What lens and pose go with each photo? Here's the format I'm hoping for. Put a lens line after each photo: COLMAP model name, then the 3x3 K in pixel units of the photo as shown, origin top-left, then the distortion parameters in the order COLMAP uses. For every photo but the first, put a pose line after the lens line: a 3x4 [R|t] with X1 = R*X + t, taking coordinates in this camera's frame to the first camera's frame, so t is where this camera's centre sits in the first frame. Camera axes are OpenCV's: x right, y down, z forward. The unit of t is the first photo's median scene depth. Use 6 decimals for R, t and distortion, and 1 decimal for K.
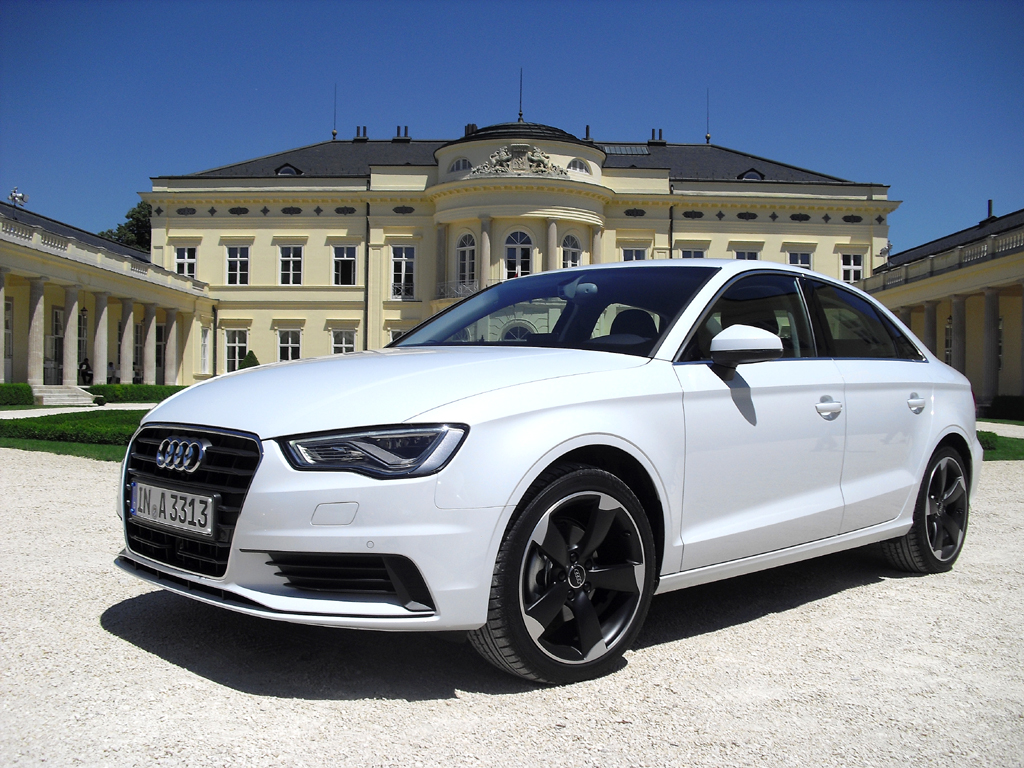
lens RADIAL K [[1075.0, 0, 512.0], [0, 1075.0, 384.0], [0, 0, 1]] dist [-0.111167, 0.004924]
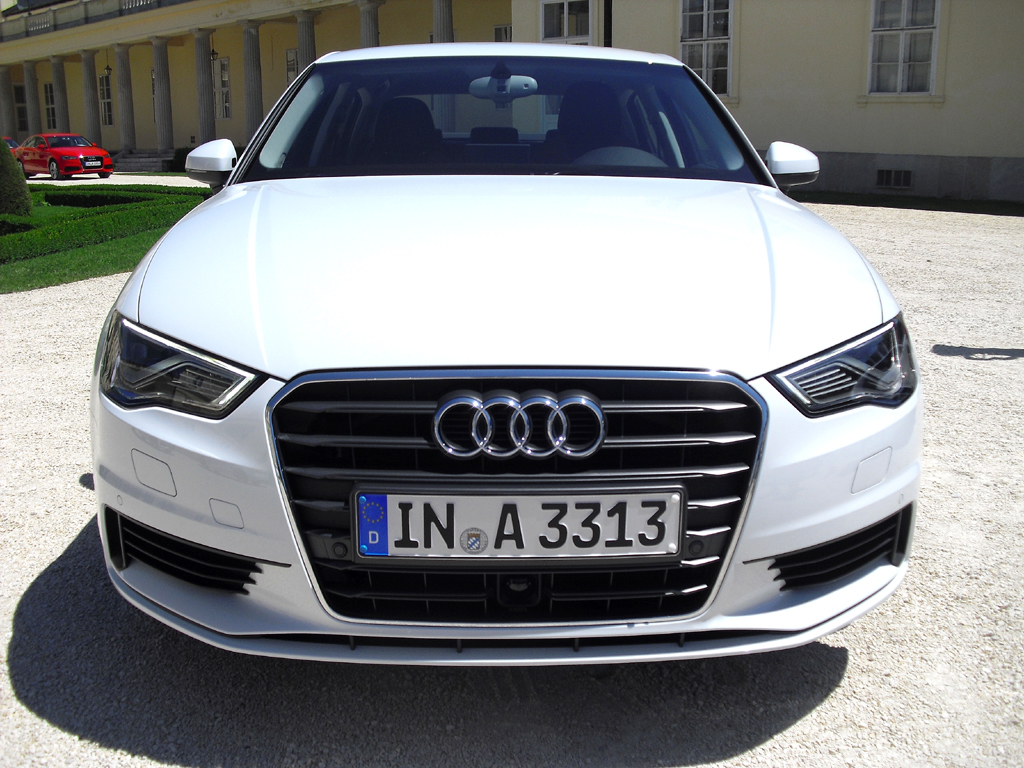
lens RADIAL K [[1075.0, 0, 512.0], [0, 1075.0, 384.0], [0, 0, 1]] dist [-0.111167, 0.004924]
pose [[0.666985, -0.186954, 0.721235, -0.729840], [0.011483, 0.970472, 0.240940, -0.089561], [-0.744983, -0.152422, 0.649437, 0.676707]]
